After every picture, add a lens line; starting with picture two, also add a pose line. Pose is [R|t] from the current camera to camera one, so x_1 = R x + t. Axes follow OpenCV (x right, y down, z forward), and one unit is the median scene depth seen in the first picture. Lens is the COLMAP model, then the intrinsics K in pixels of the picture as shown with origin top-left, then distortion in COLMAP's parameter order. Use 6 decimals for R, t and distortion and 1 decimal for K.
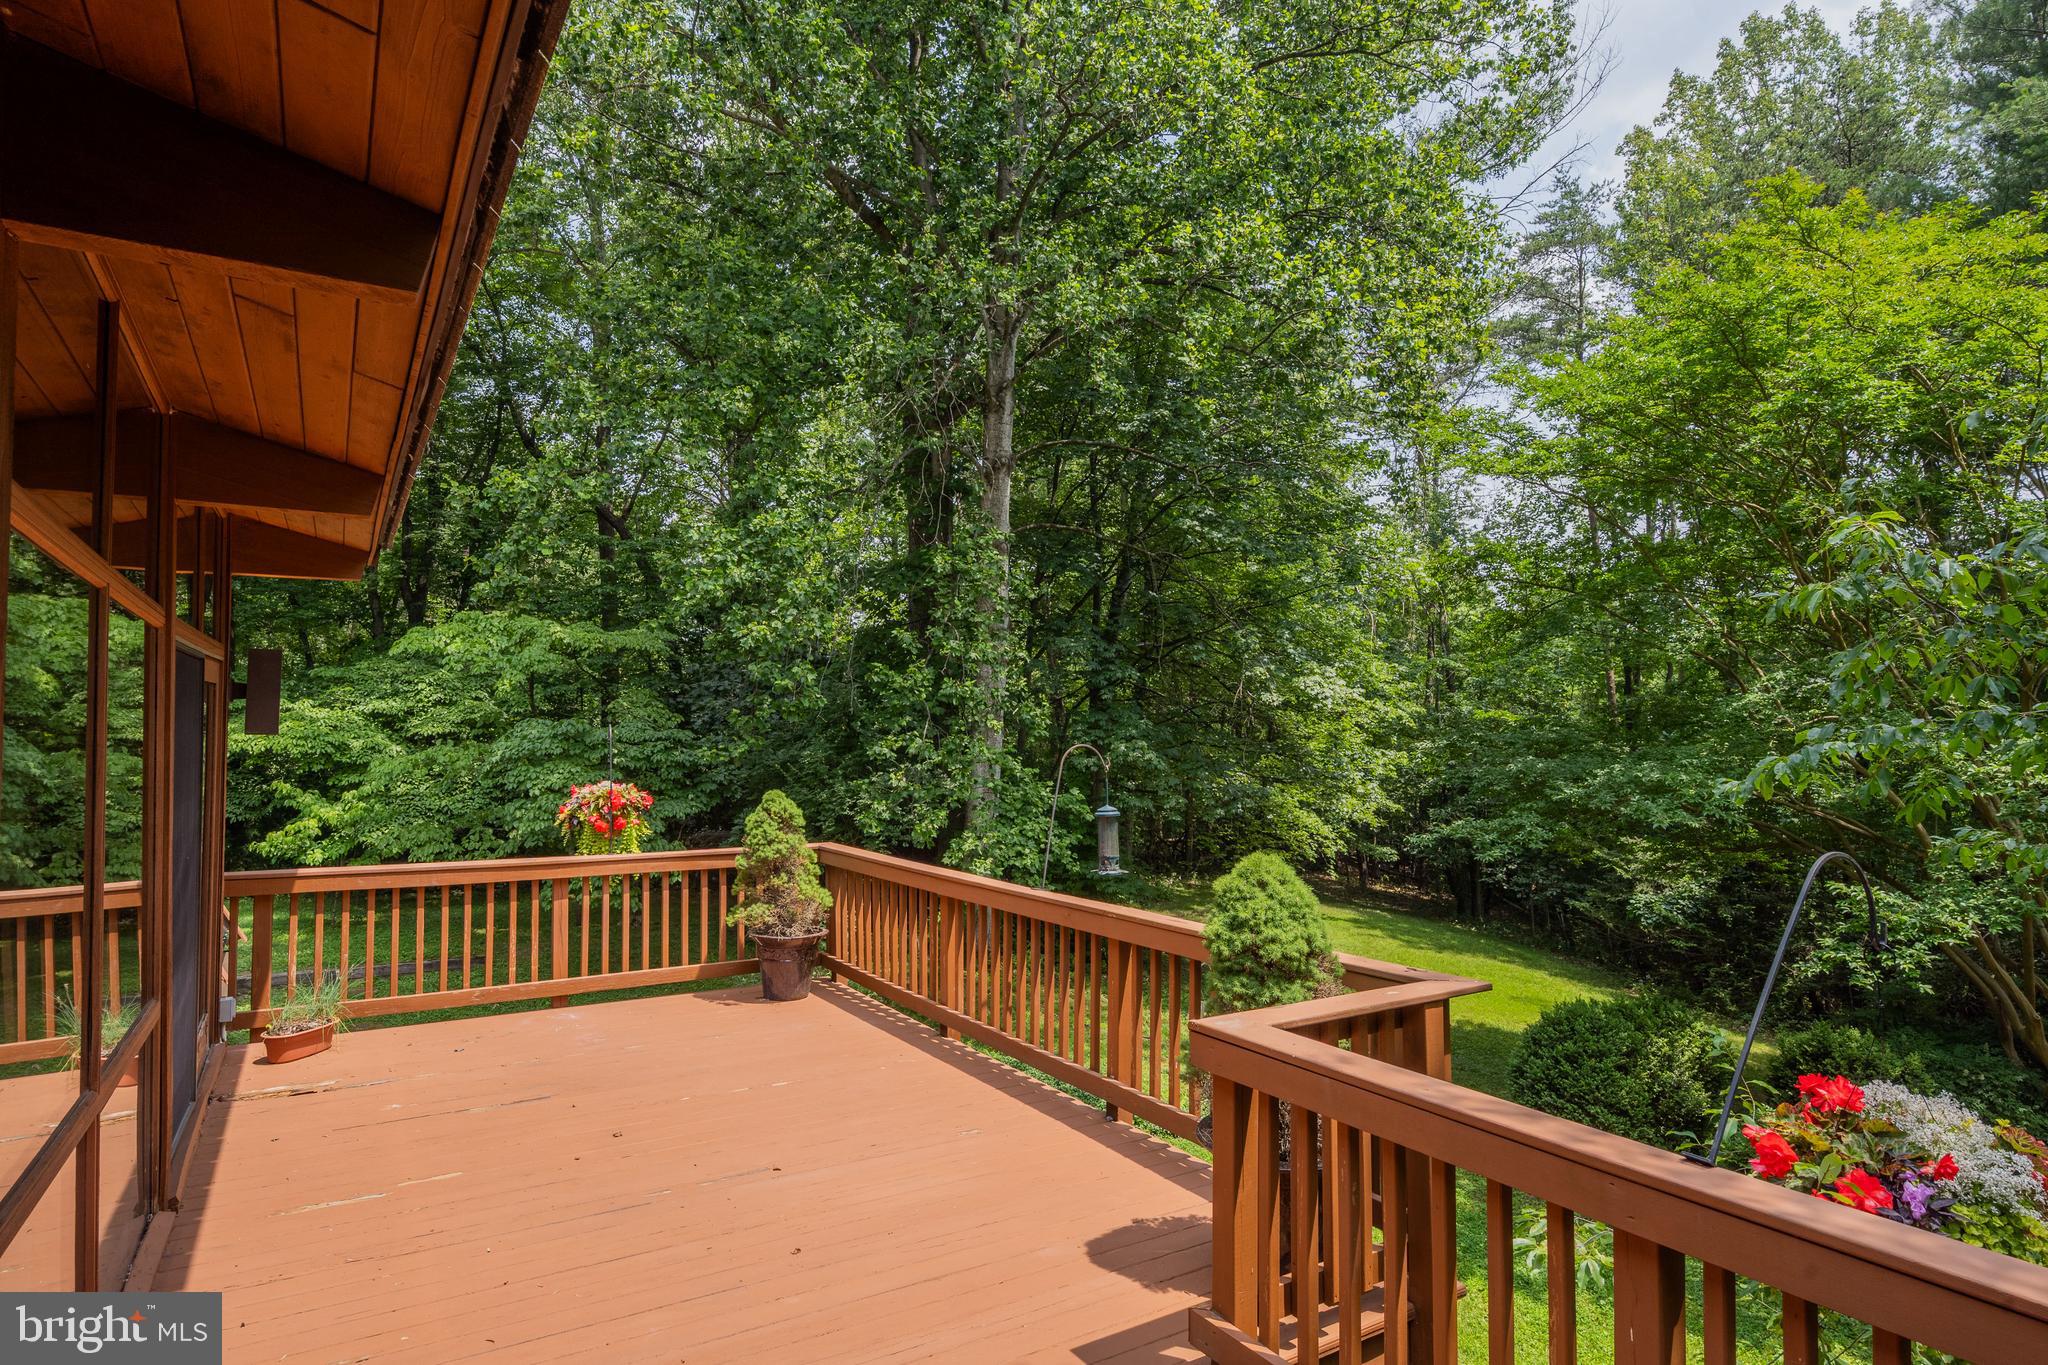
lens RADIAL K [[969.4, 0, 1026.7], [0, 969.4, 681.9], [0, 0, 1]] dist [-0.000435, 0.000784]
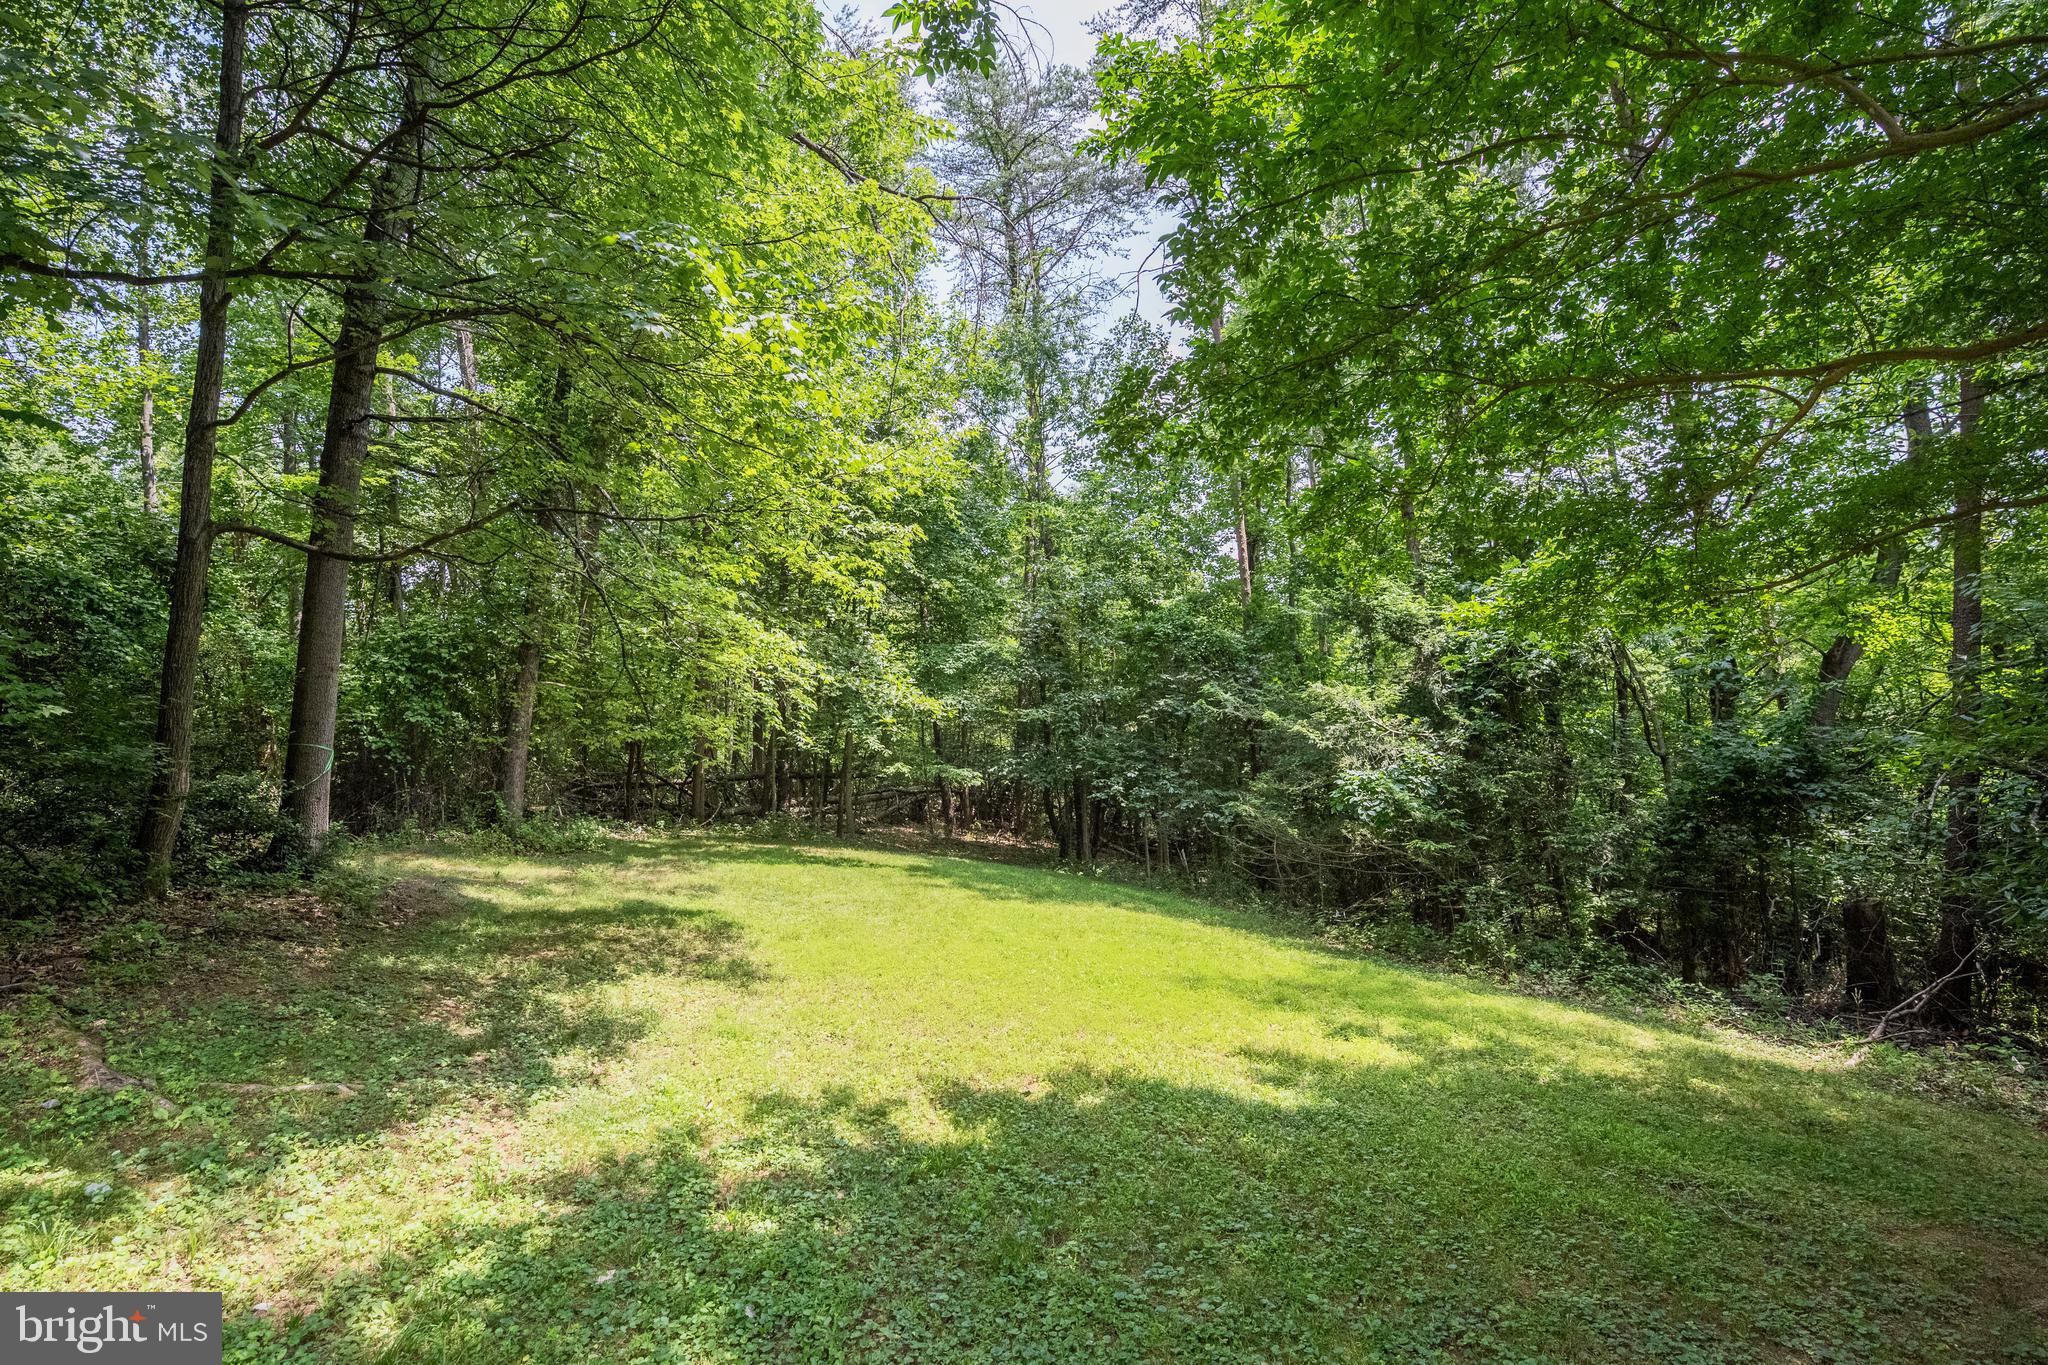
lens RADIAL K [[969.4, 0, 1026.7], [0, 969.4, 681.9], [0, 0, 1]] dist [-0.000435, 0.000784]
pose [[0.924840, -0.004379, 0.380331, 0.166707], [-0.002982, 0.999820, 0.018763, 0.112034], [-0.380345, -0.018487, 0.924660, 0.386411]]
